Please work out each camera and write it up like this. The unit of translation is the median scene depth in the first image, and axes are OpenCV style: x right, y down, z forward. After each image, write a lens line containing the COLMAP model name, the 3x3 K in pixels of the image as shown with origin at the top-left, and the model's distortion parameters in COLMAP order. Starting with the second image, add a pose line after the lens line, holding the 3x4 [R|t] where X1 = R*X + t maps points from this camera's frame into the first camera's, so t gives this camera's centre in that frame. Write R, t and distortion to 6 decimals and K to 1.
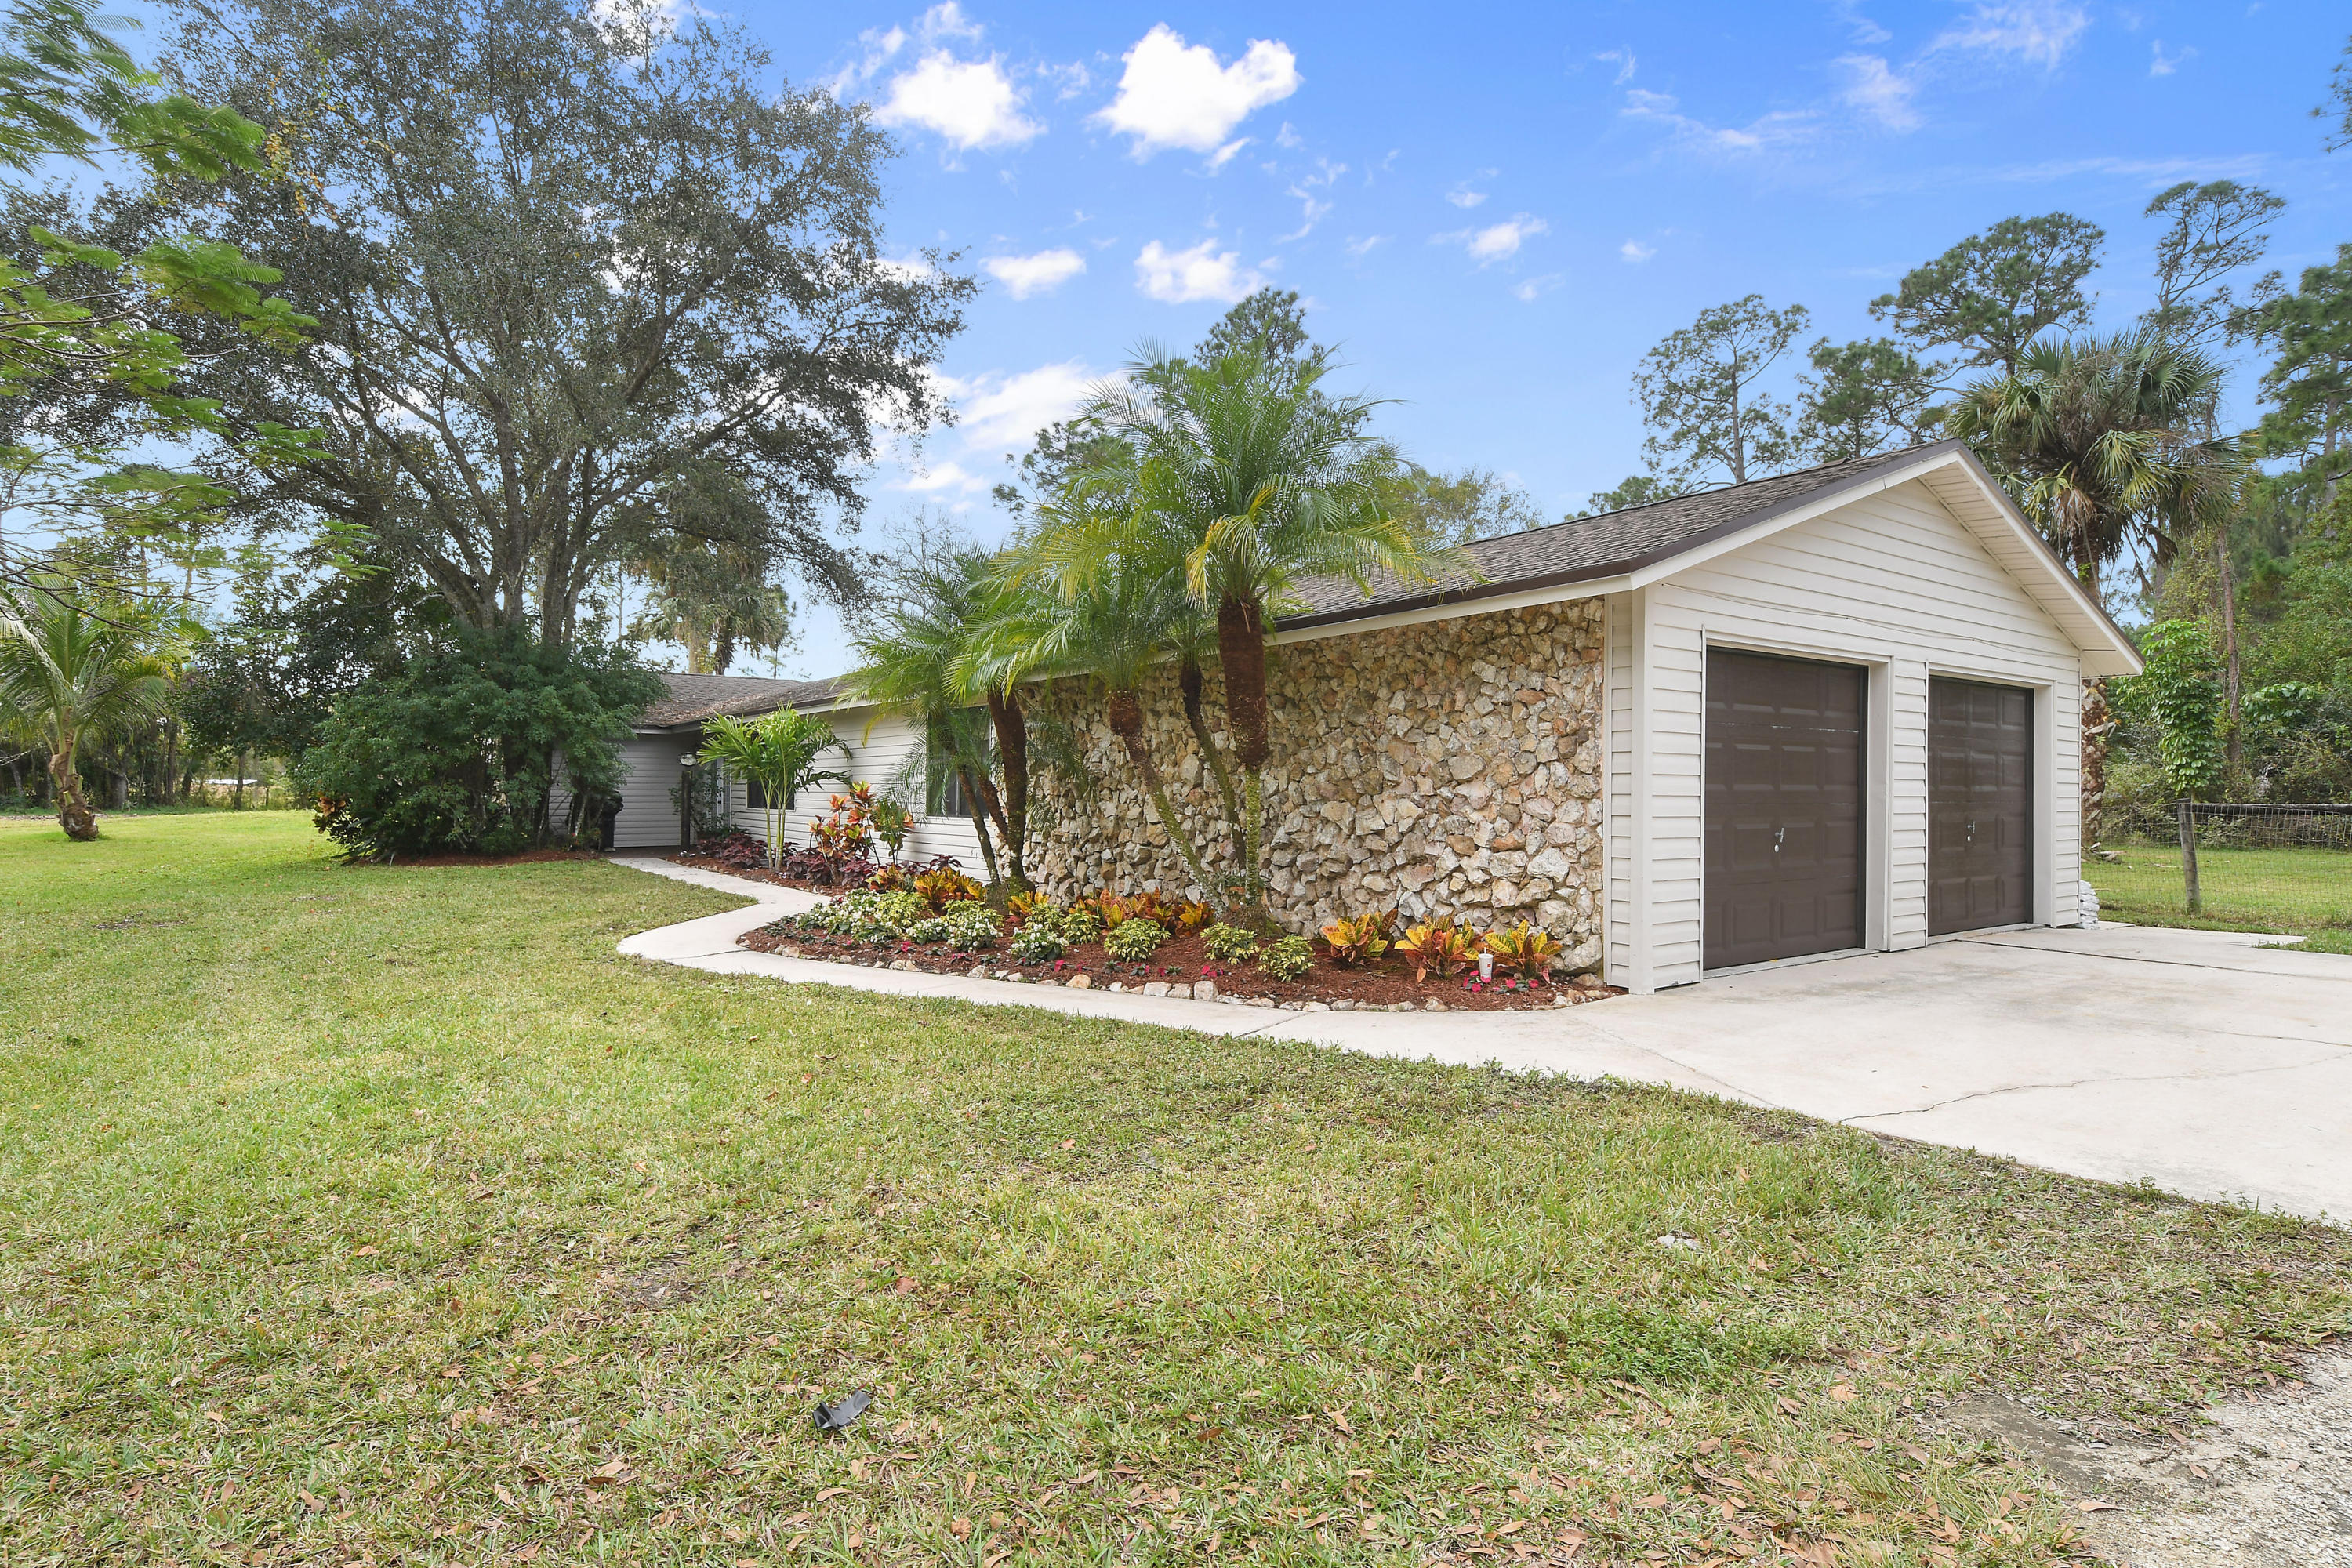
lens RADIAL K [[1203.2, 0, 1170.6], [0, 1203.2, 793.0], [0, 0, 1]] dist [0.019978, -0.025444]
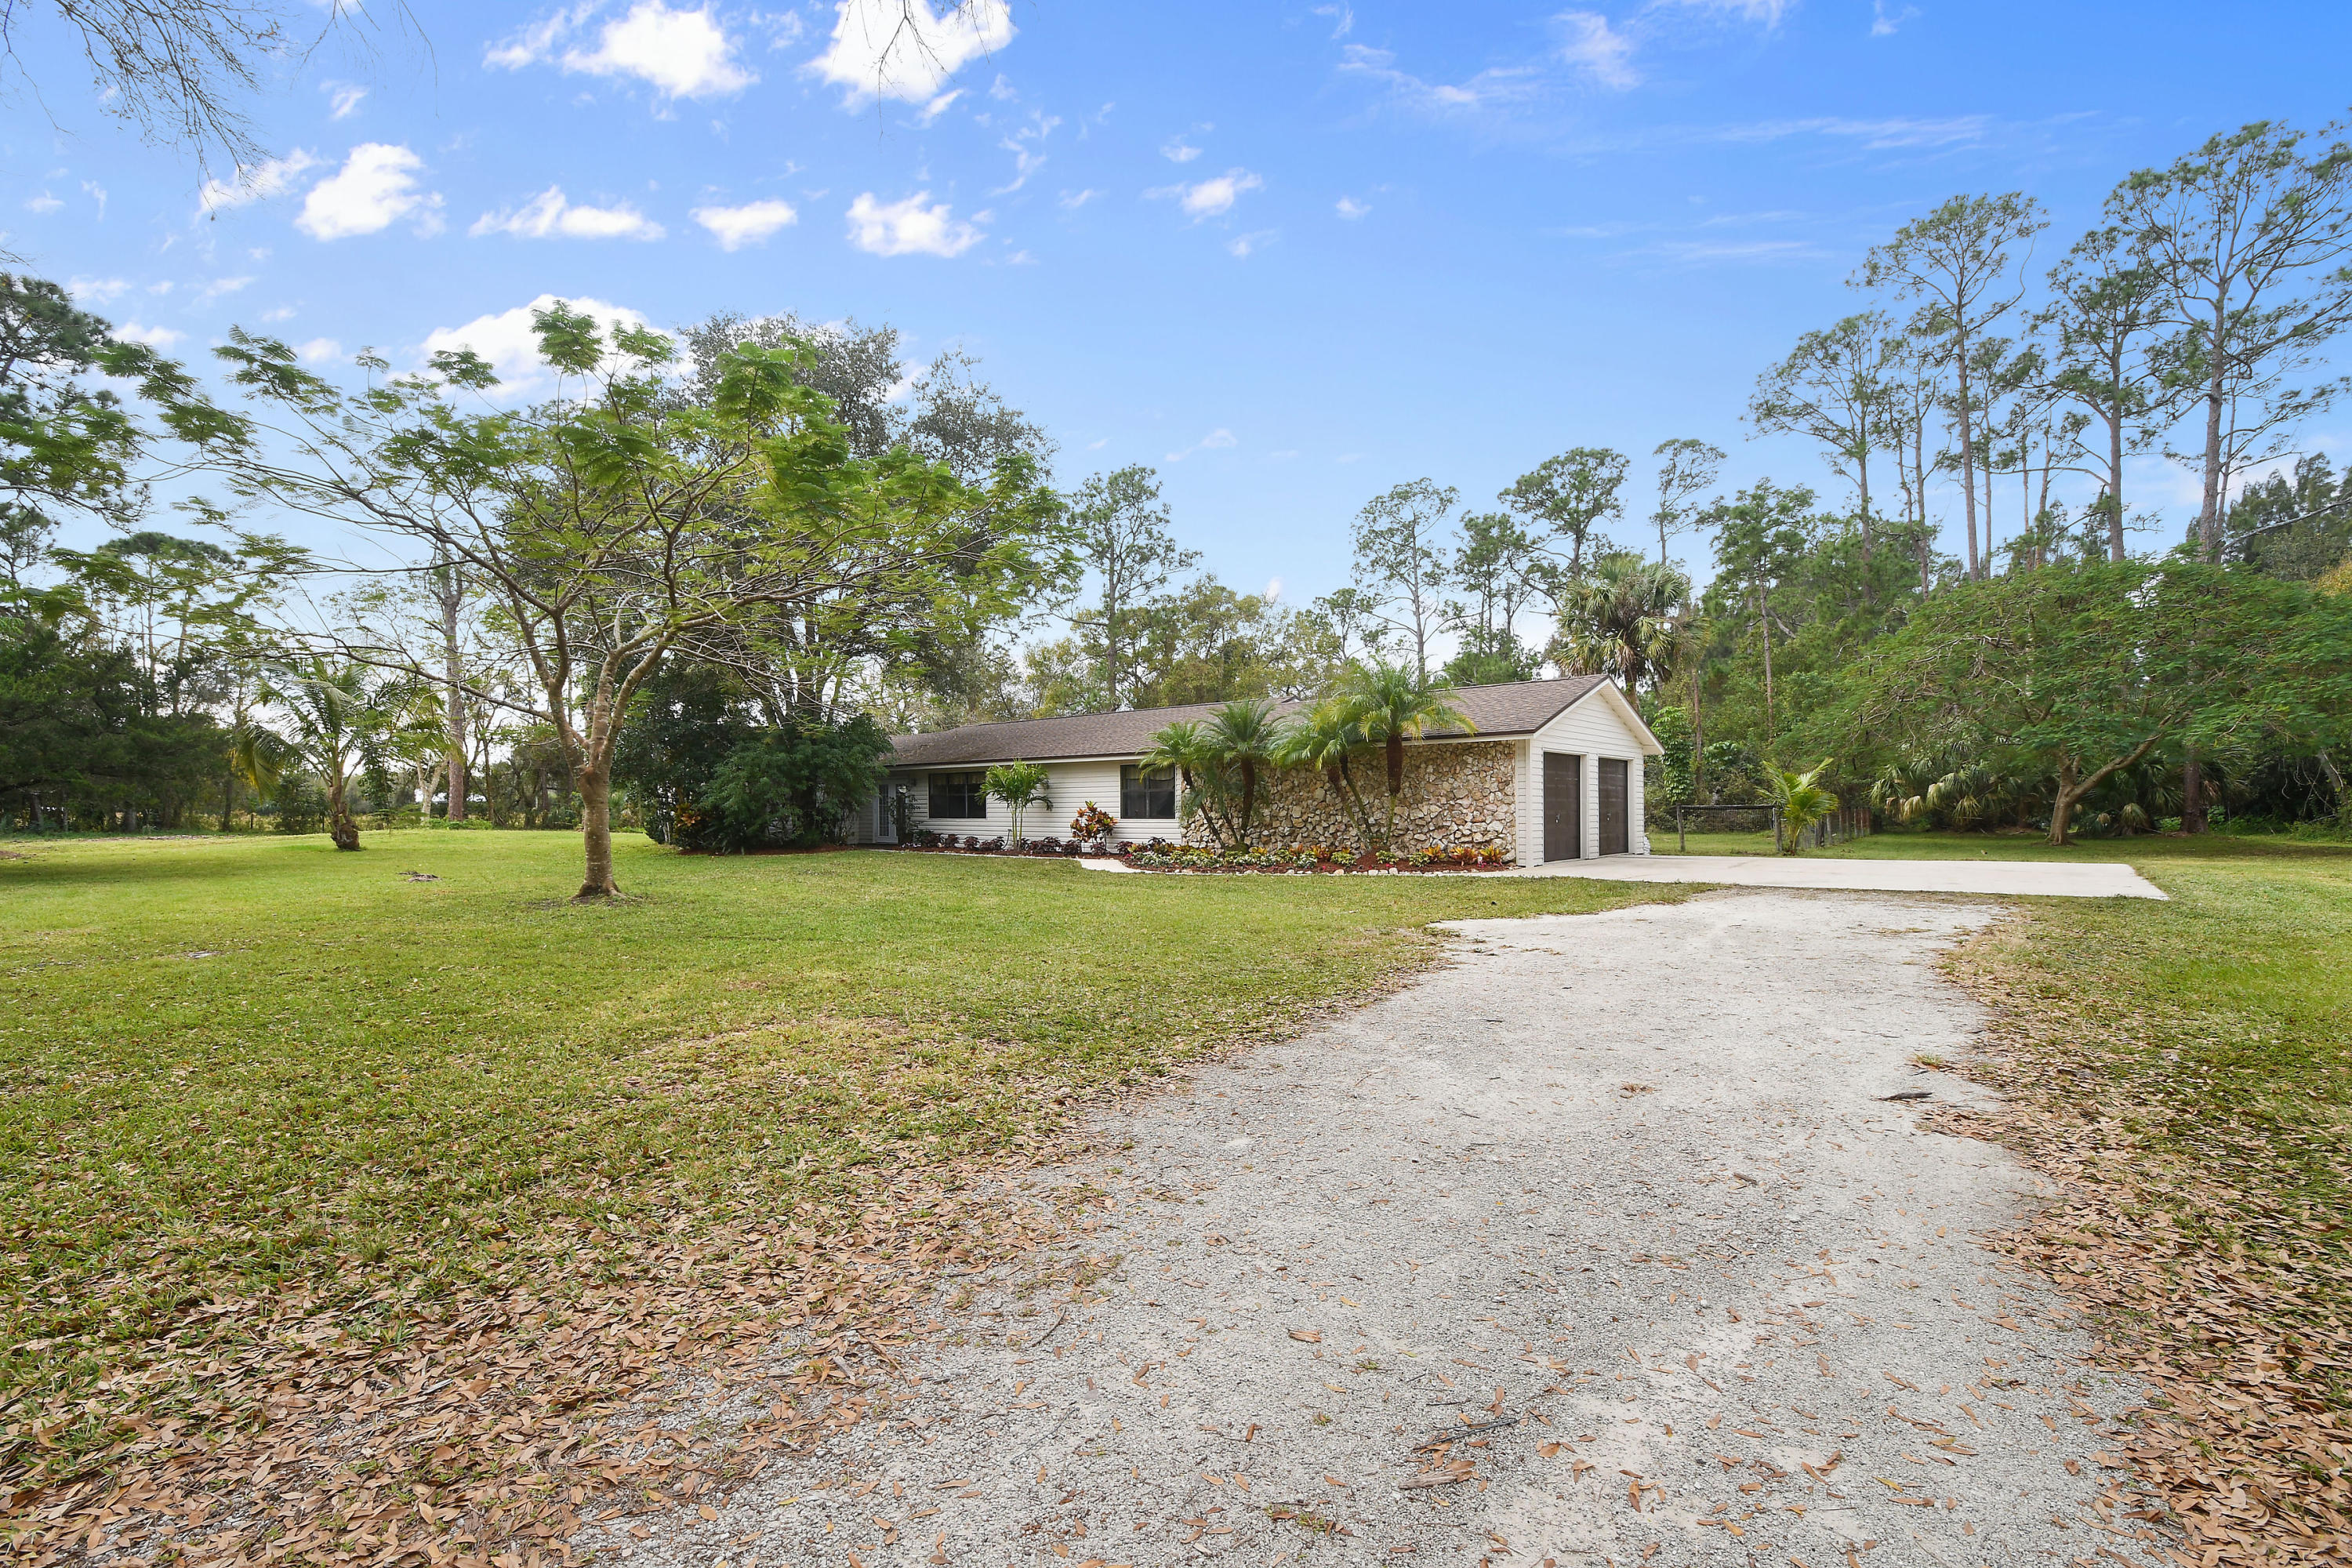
lens RADIAL K [[1011.6, 0, 1165.4], [0, 1011.6, 807.9], [0, 0, 1]] dist [0.020330, -0.029862]
pose [[0.972011, -0.009293, 0.234752, -0.311906], [0.009962, 0.999949, -0.001663, 0.002998], [-0.234725, 0.003955, 0.972054, -0.360225]]
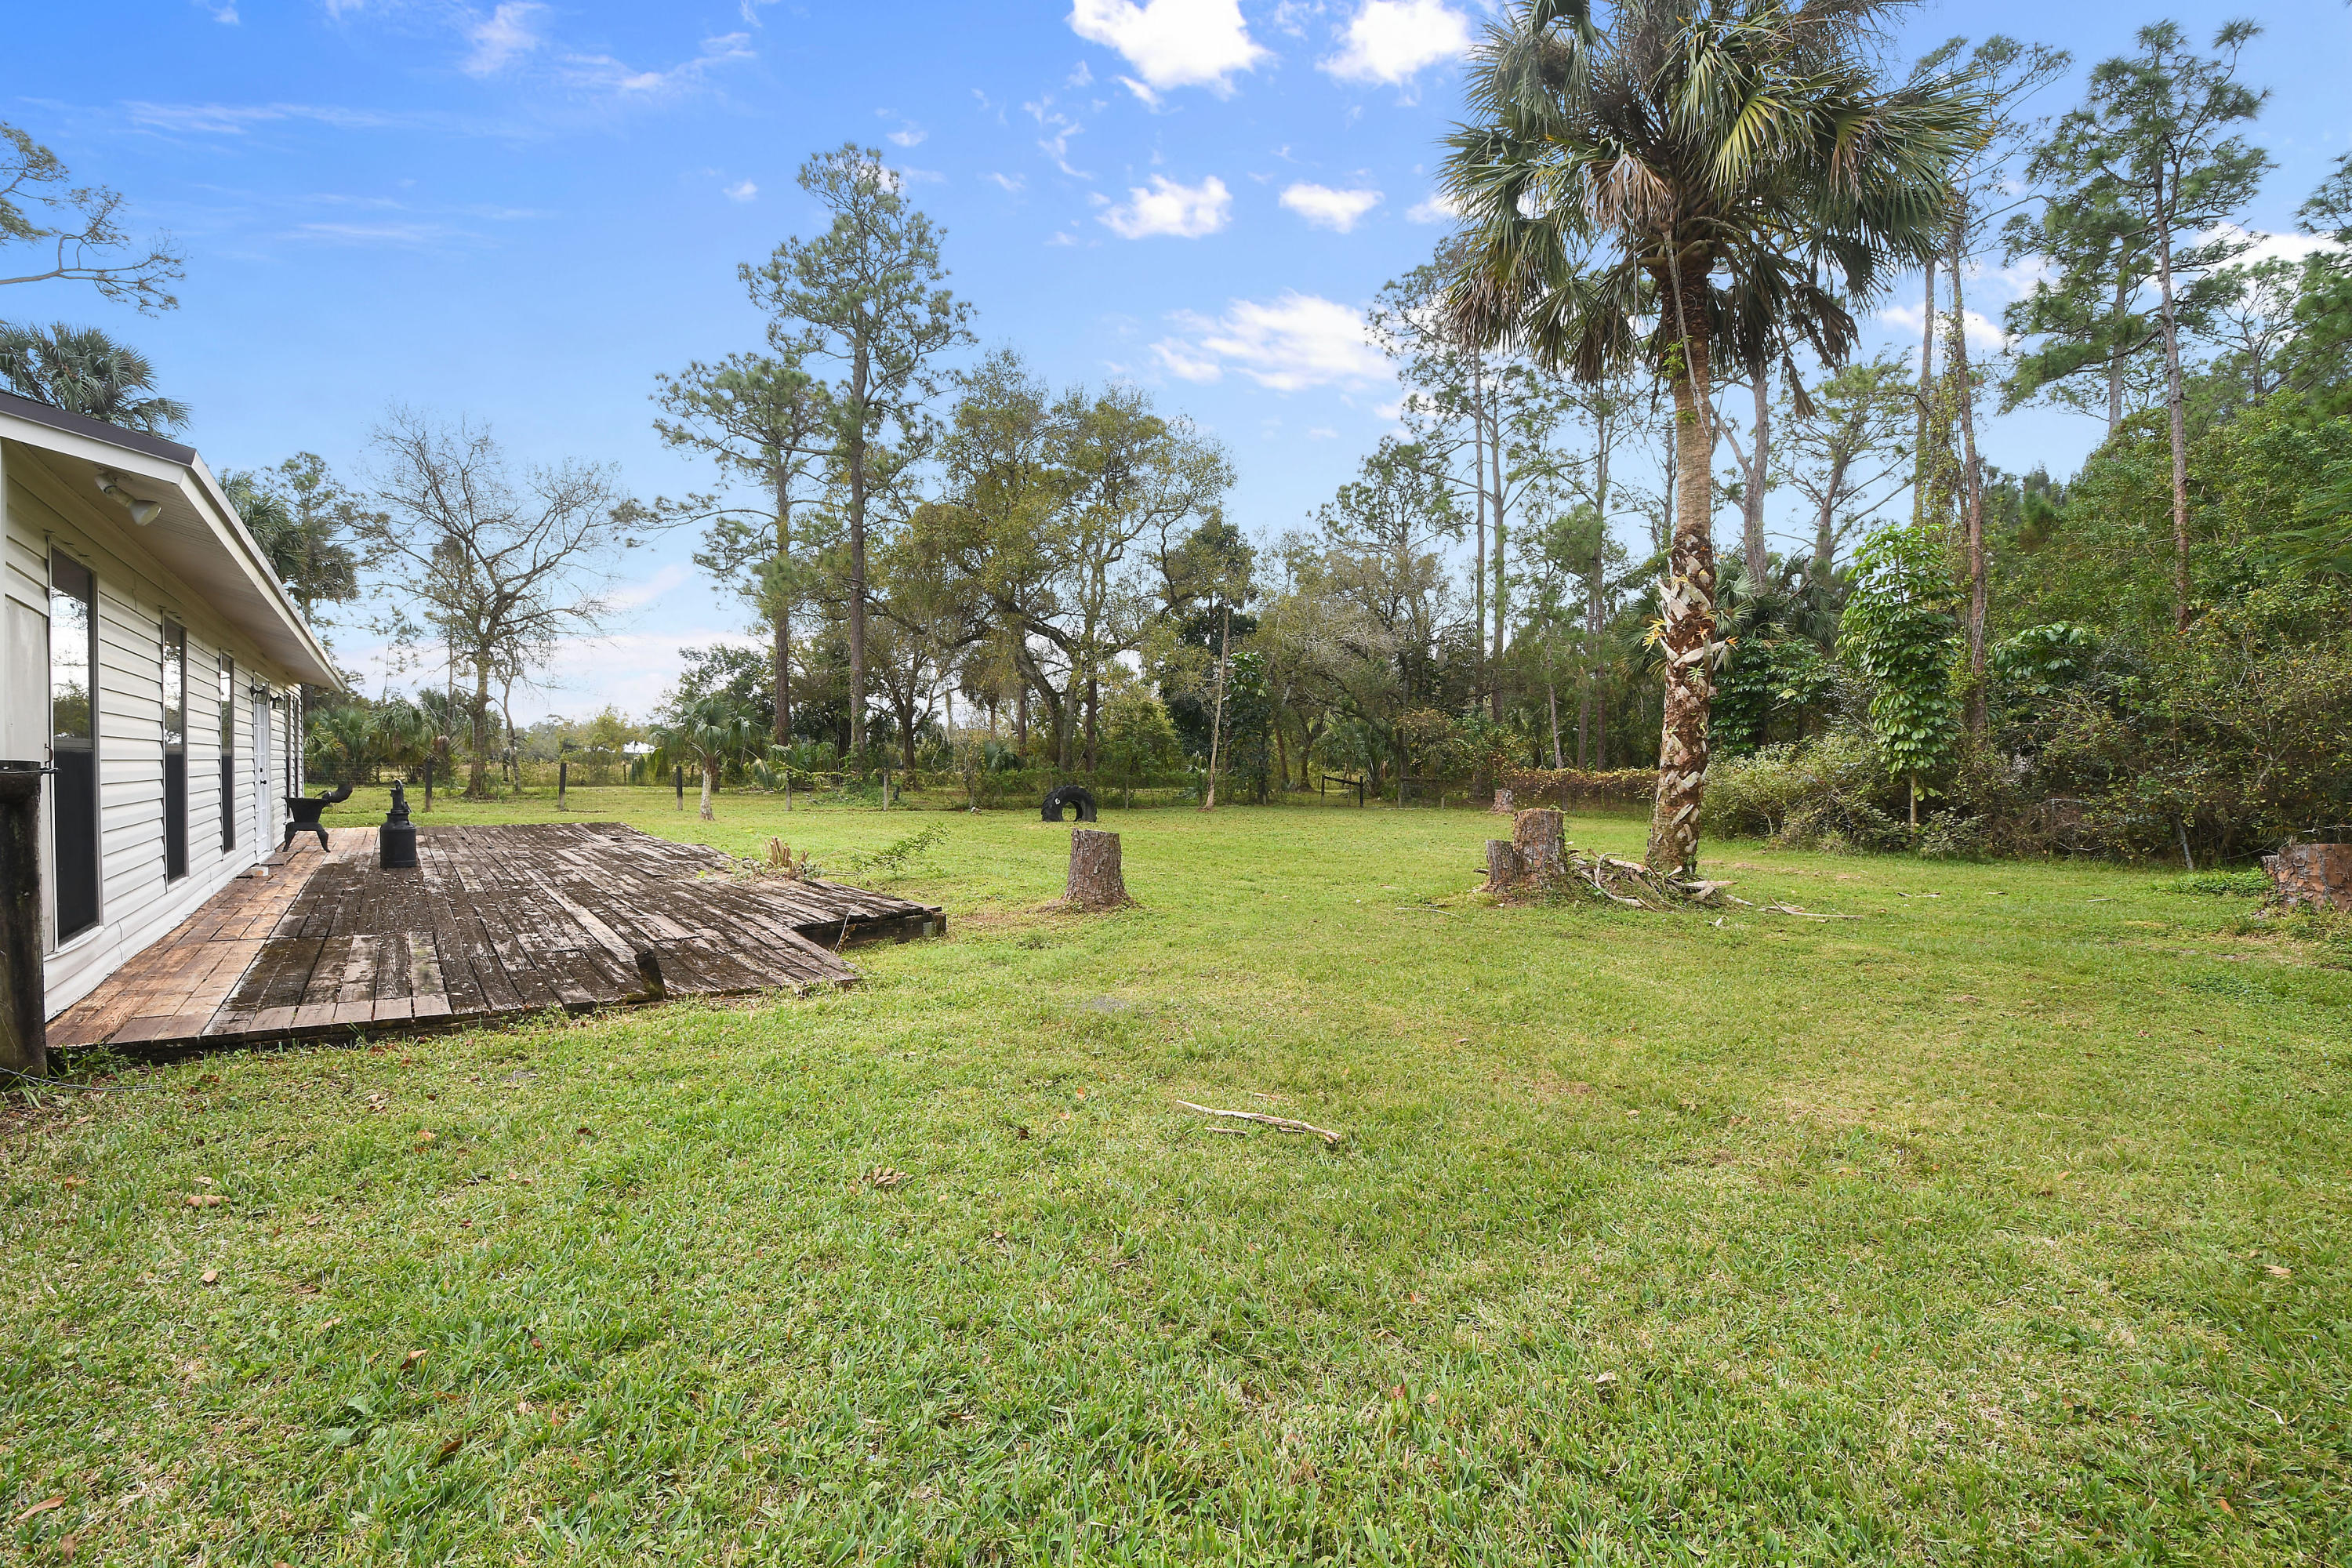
lens RADIAL K [[1011.6, 0, 1165.4], [0, 1011.6, 807.9], [0, 0, 1]] dist [0.020330, -0.029862]
pose [[0.999681, 0.008341, 0.023825, 0.499968], [-0.009204, 0.999296, 0.036378, 0.000912], [-0.023505, -0.036585, 0.999054, 0.526883]]
